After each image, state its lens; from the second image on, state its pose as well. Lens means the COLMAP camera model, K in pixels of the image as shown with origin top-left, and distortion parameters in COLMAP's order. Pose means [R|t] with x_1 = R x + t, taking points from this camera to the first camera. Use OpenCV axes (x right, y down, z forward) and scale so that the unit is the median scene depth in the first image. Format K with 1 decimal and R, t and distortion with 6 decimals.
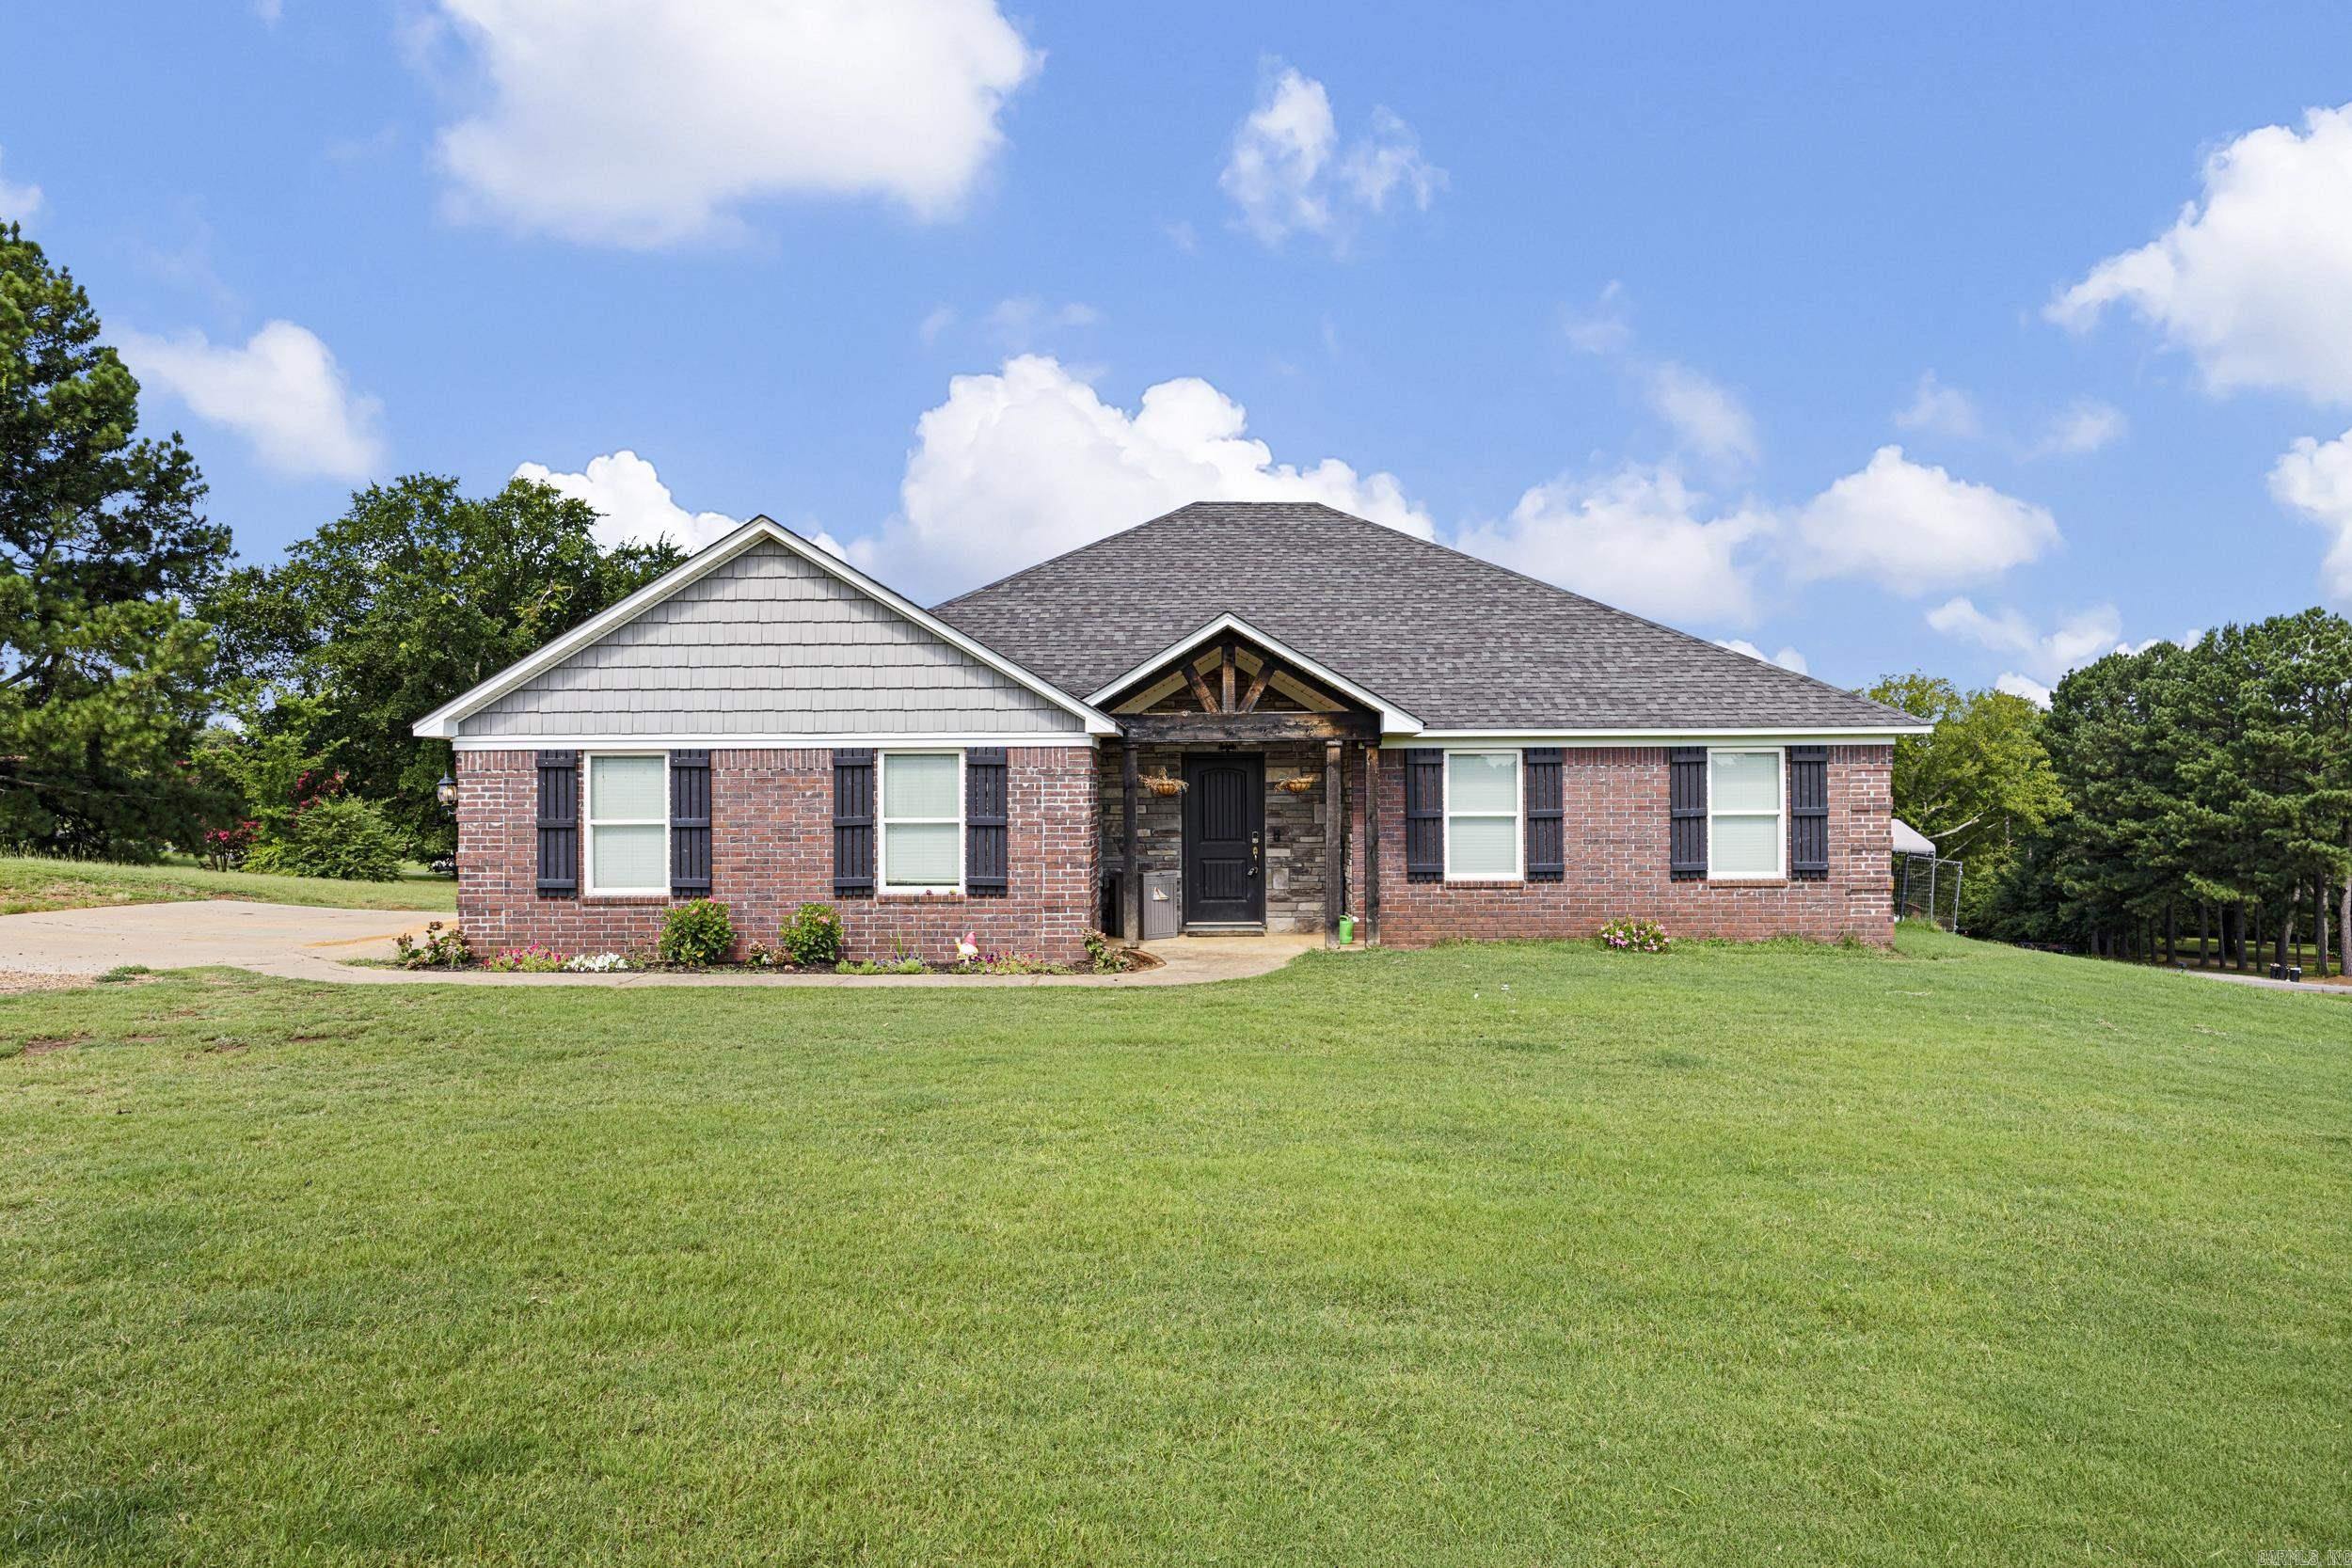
lens RADIAL K [[1589.4, 0, 1181.6], [0, 1589.4, 781.8], [0, 0, 1]] dist [-0.009252, -0.002770]
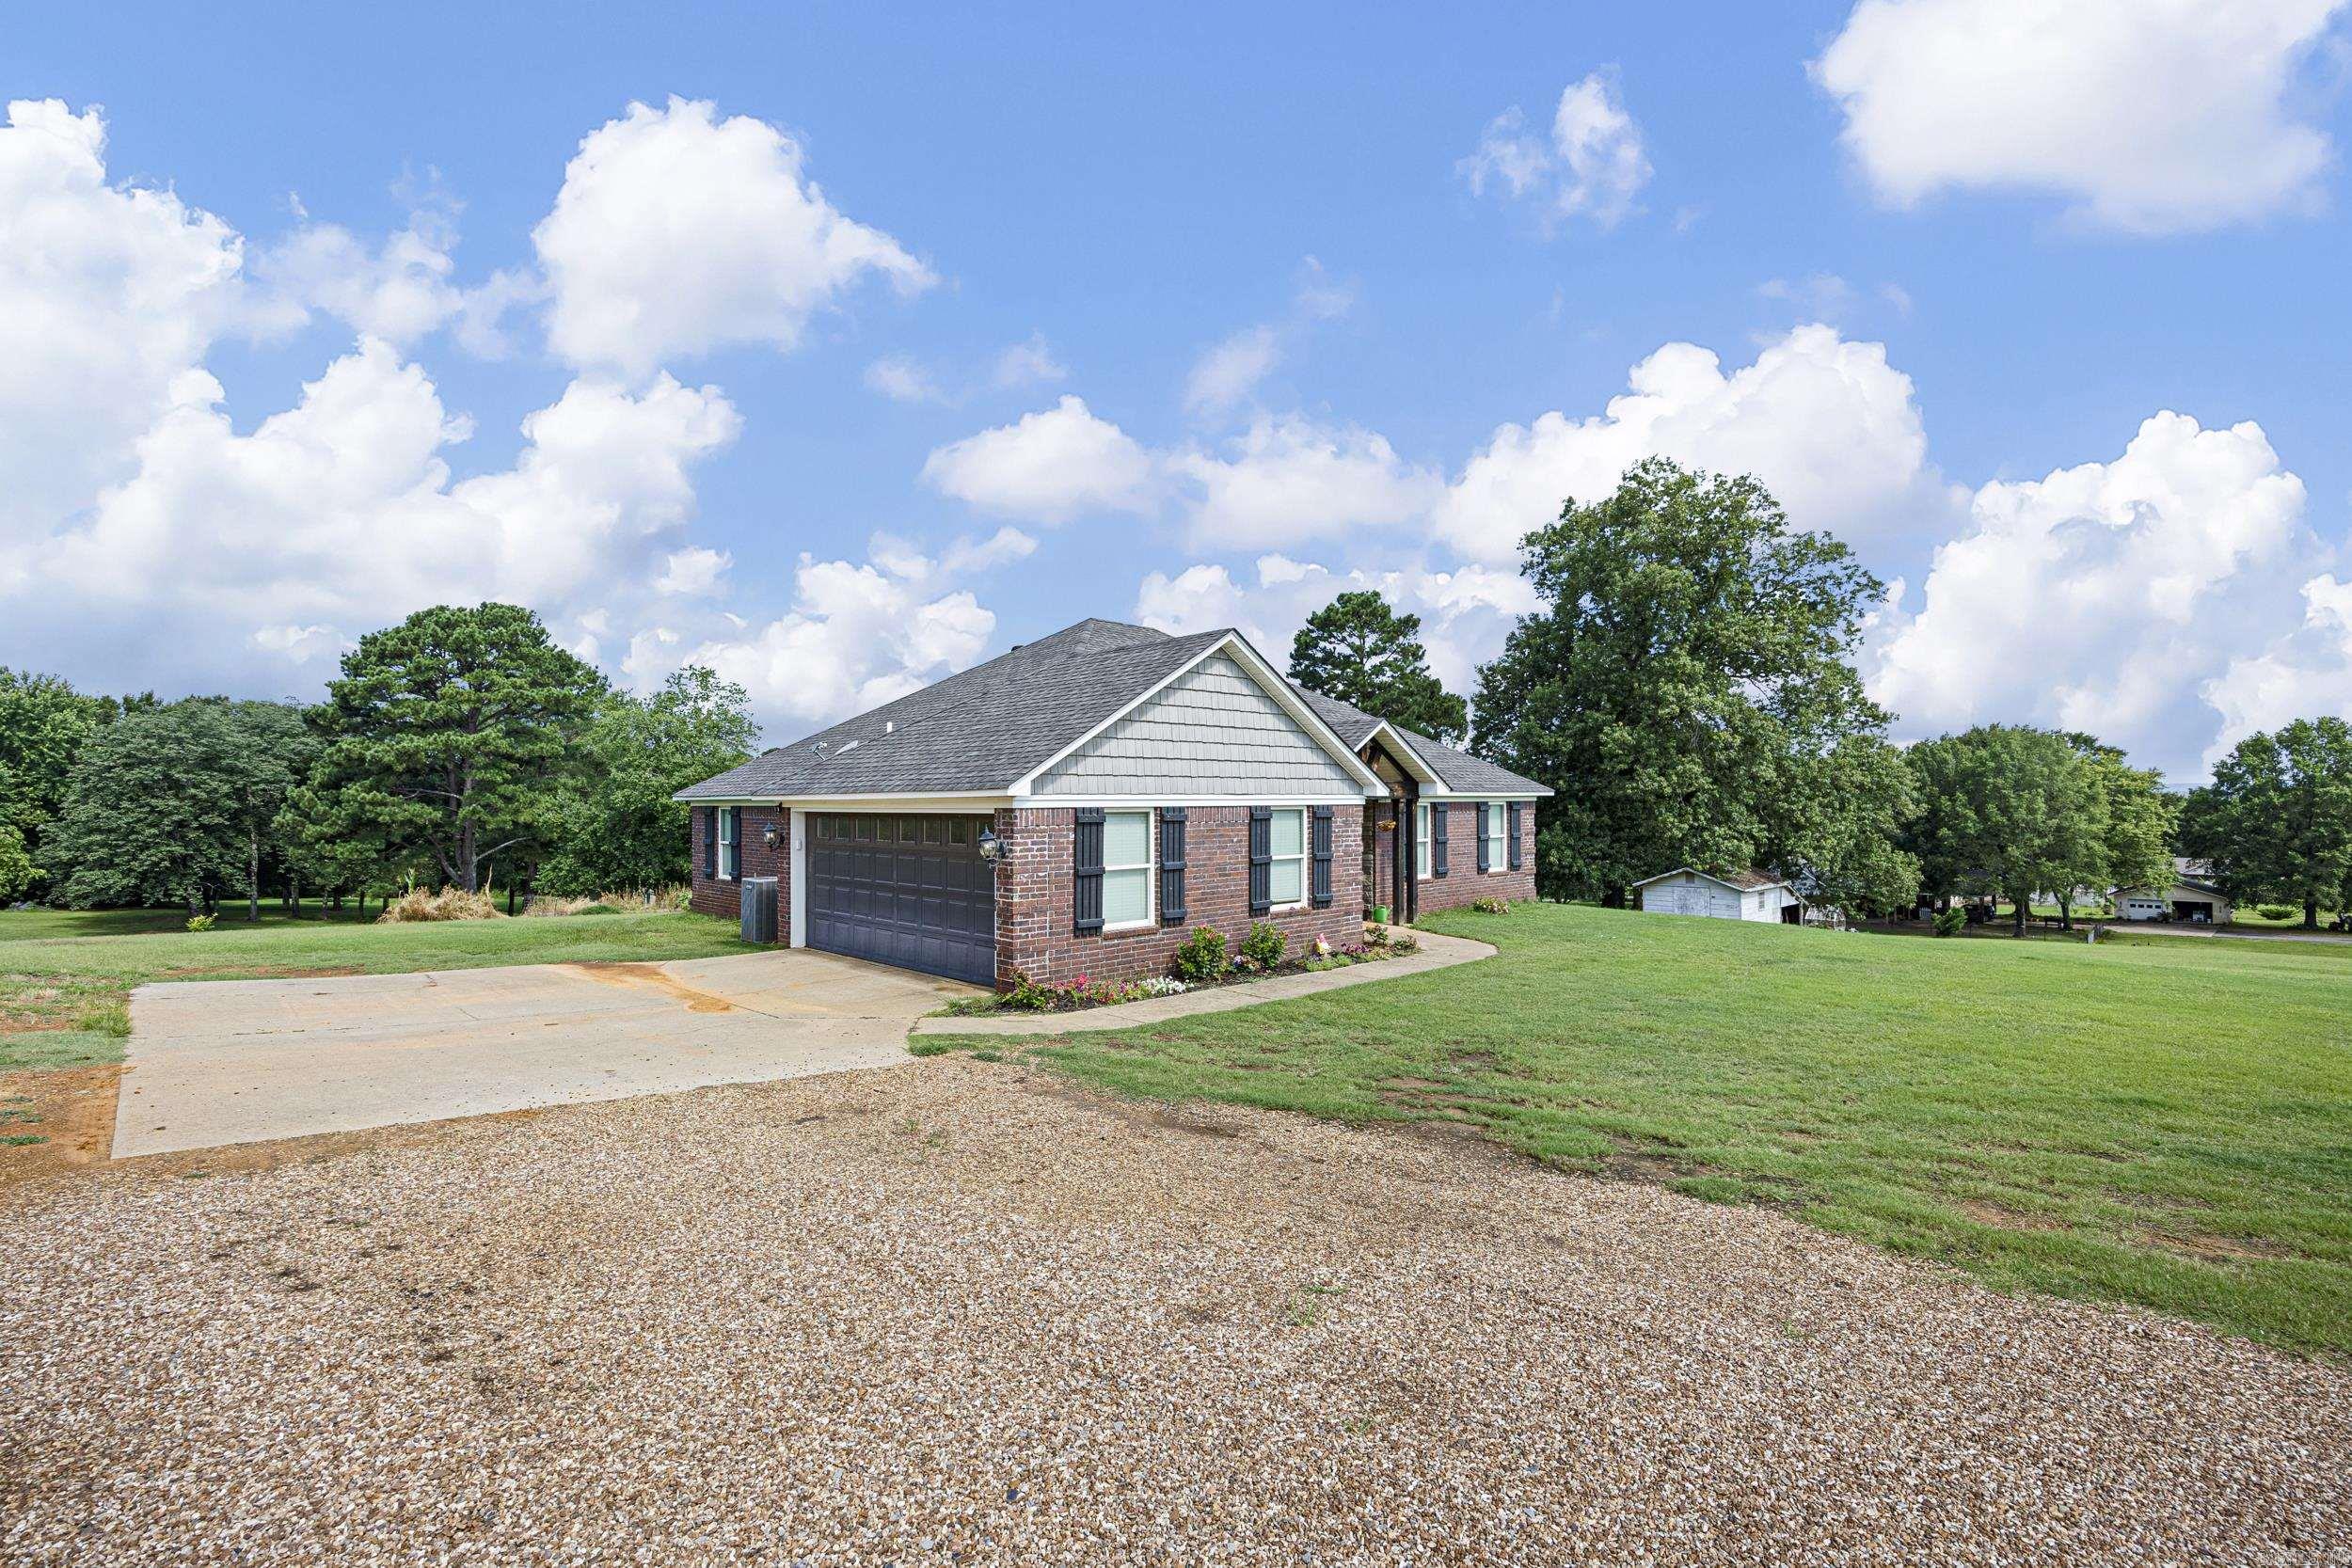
lens RADIAL K [[1072.6, 0, 1172.8], [0, 1072.6, 797.9], [0, 0, 1]] dist [0.005407, 0.000457]
pose [[0.713397, 0.002722, 0.700754, -0.816530], [-0.004268, 0.999991, 0.000461, -0.025318], [-0.700747, -0.003320, 0.713403, 0.361652]]
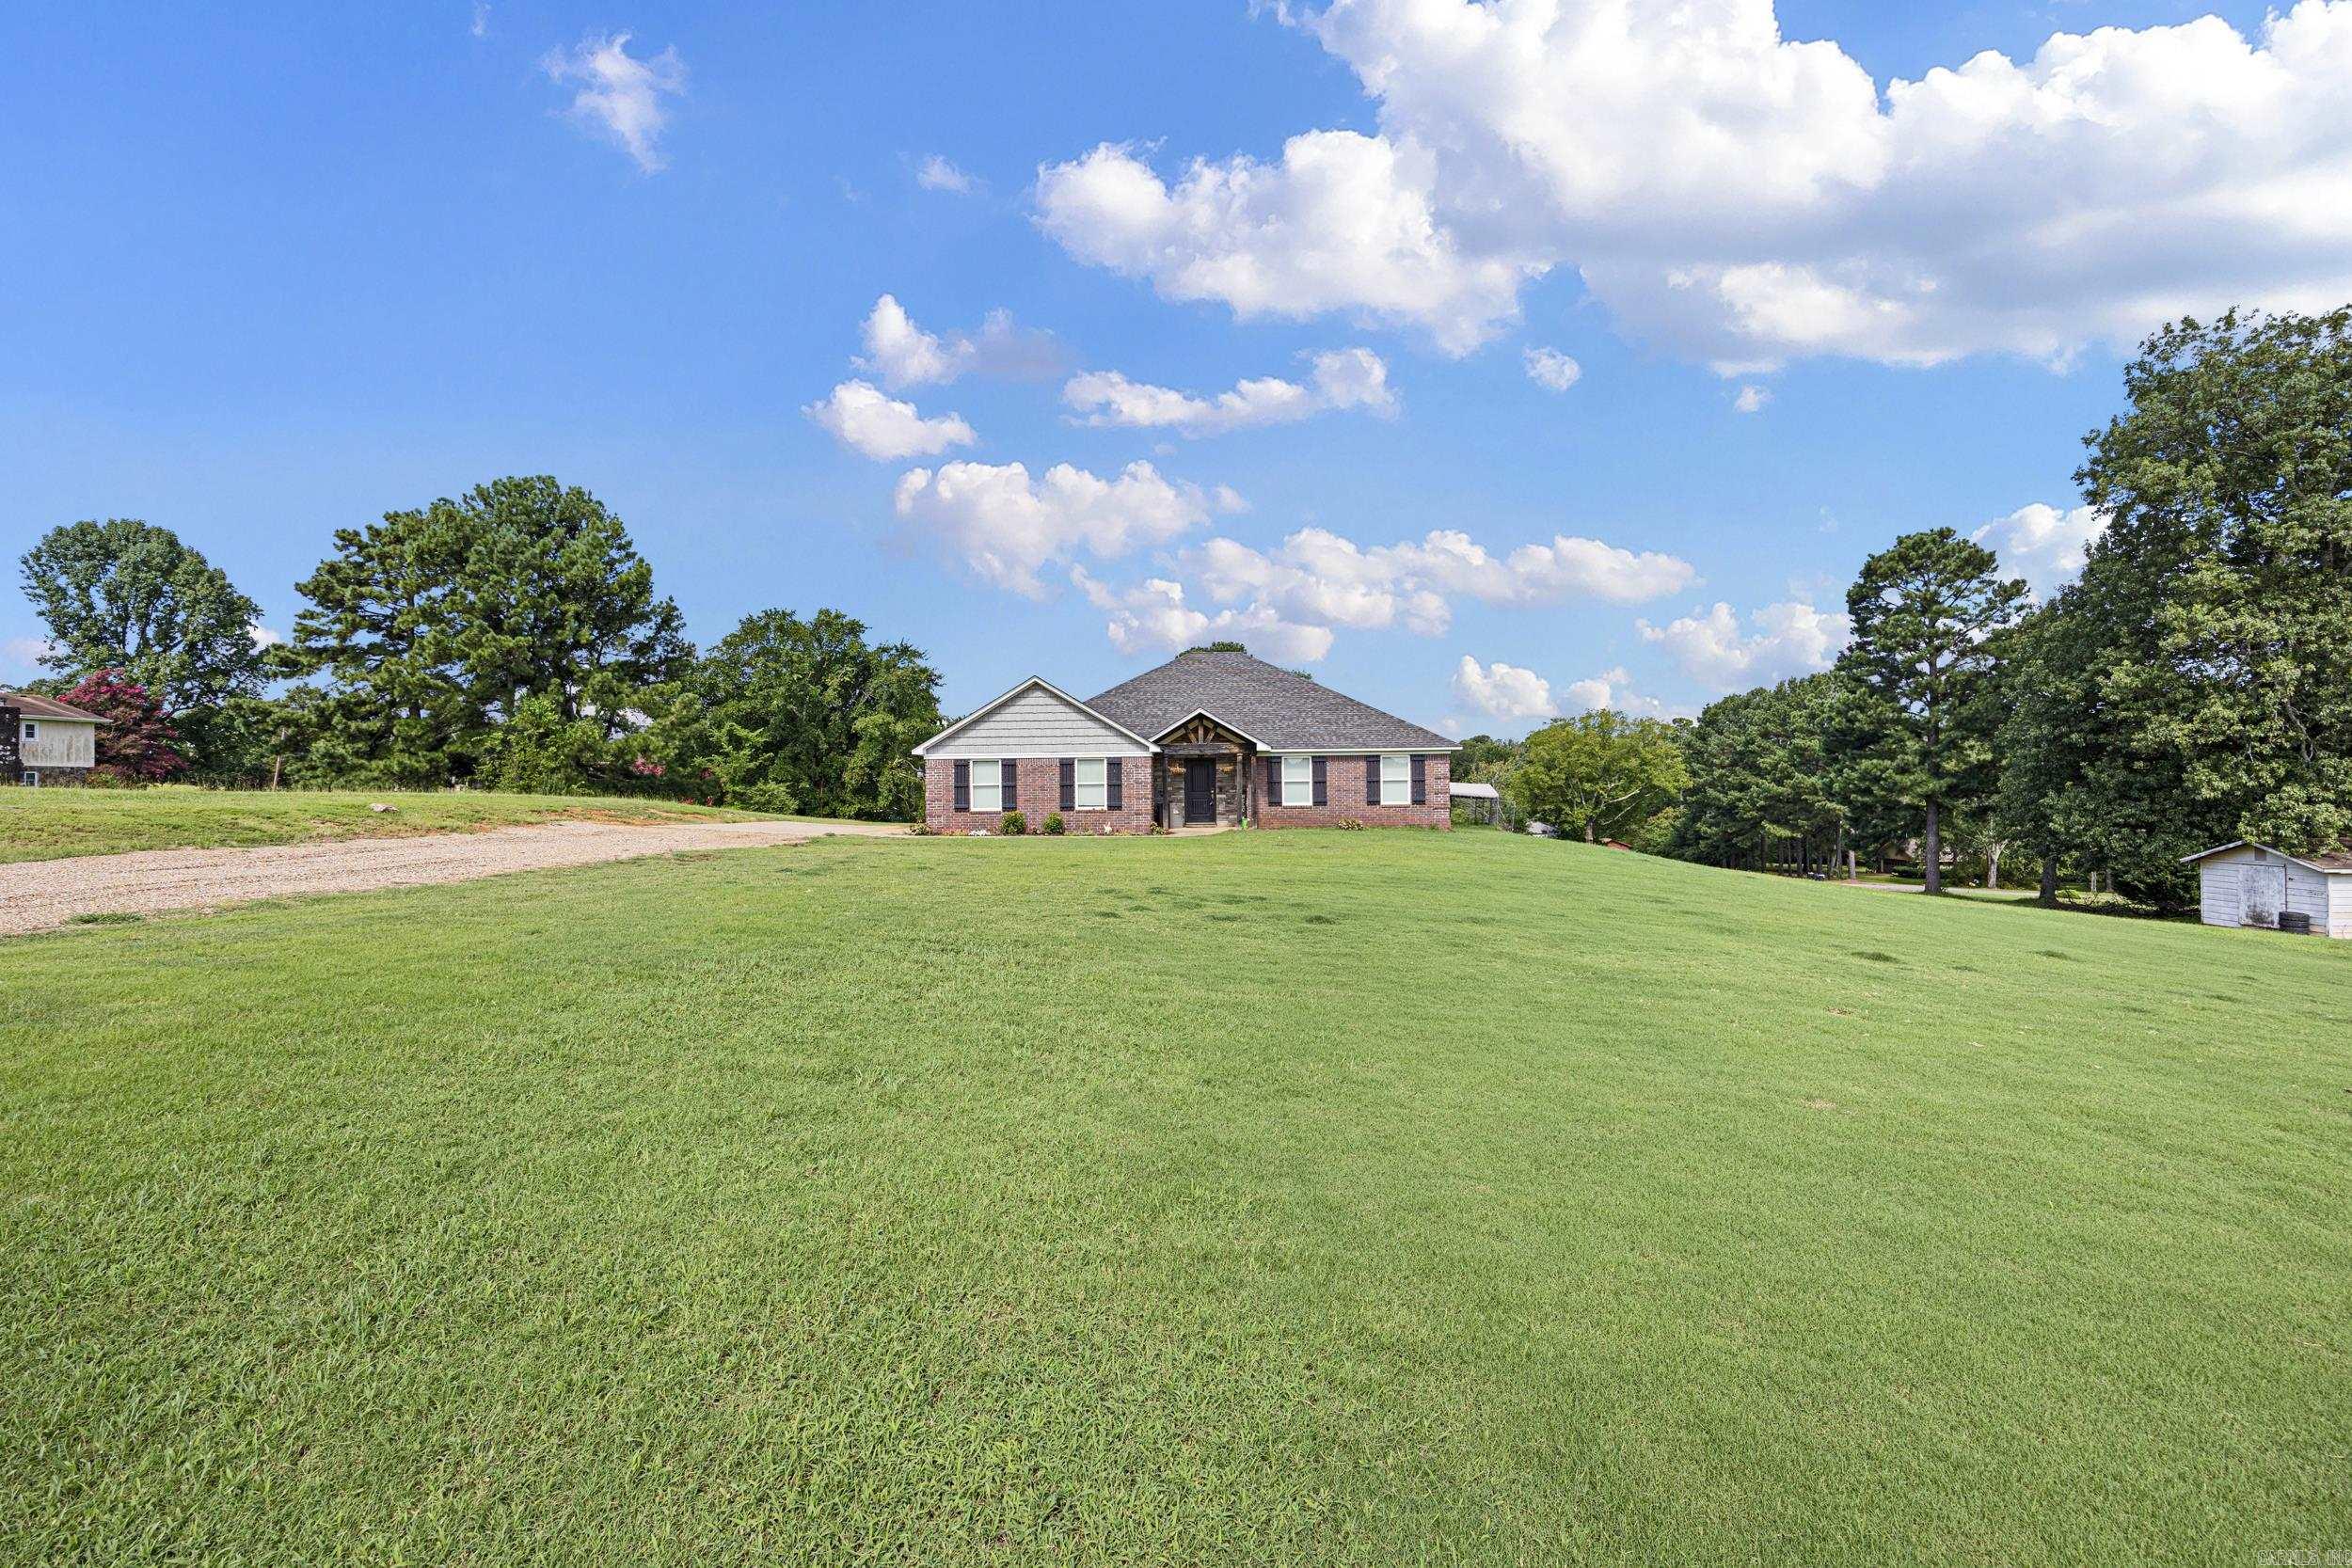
lens RADIAL K [[1045.1, 0, 1174.1], [0, 1045.1, 778.6], [0, 0, 1]] dist [-0.001719, 0.000223]
pose [[0.999894, -0.006080, -0.013249, 0.006794], [0.006137, 0.999972, 0.004227, 0.008413], [0.013223, -0.004308, 0.999903, -0.765676]]
